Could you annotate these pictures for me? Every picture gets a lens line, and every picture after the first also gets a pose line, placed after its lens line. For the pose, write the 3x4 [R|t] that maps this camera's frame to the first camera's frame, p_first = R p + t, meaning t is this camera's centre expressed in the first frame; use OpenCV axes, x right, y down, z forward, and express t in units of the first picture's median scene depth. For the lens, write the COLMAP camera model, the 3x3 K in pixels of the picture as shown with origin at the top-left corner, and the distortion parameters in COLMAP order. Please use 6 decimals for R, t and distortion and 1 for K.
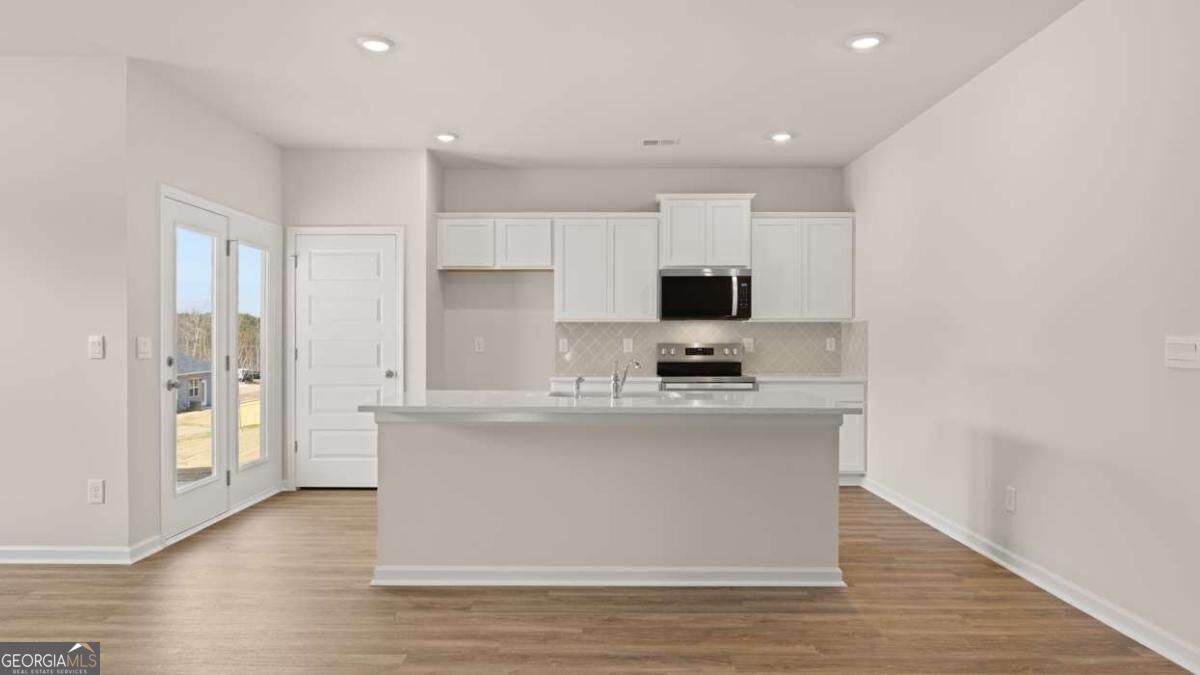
lens RADIAL K [[729.8, 0, 600.0], [0, 729.8, 337.5], [0, 0, 1]] dist [0.000576, -0.000748]
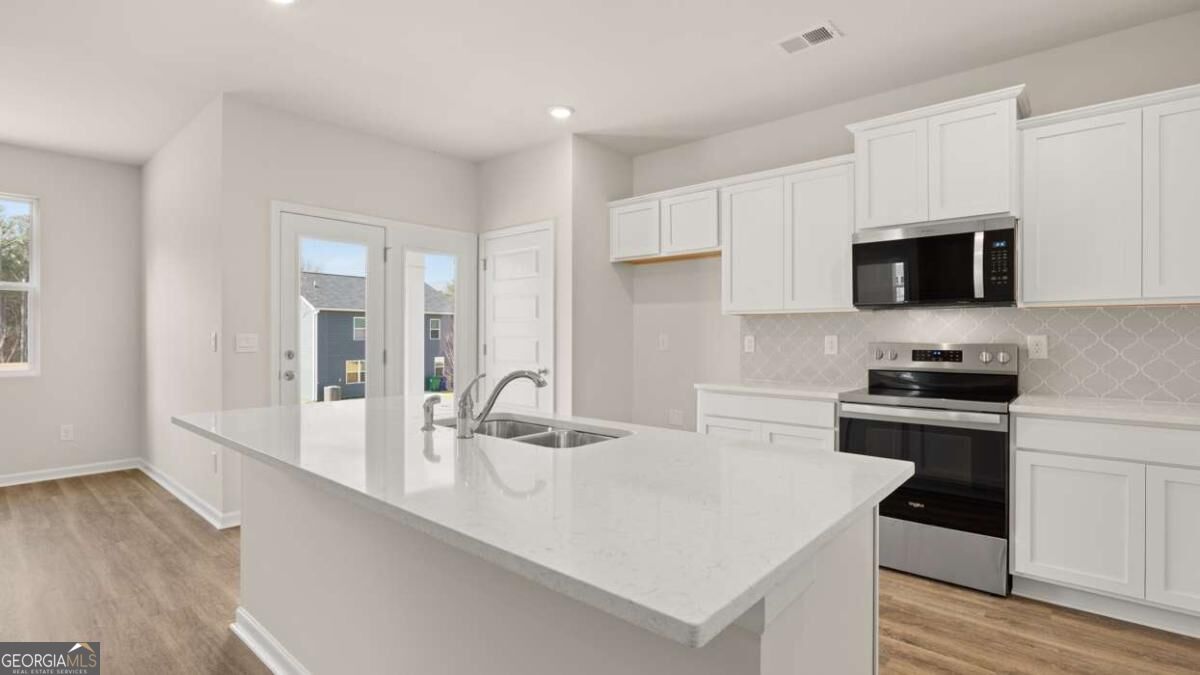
lens RADIAL K [[569.7, 0, 600.0], [0, 569.7, 337.5], [0, 0, 1]] dist [-0.002537, -0.000326]
pose [[0.760803, 0.003334, -0.648974, 0.248200], [-0.000138, 0.999988, 0.004976, 0.000372], [0.648983, -0.003696, 0.760794, 0.436805]]
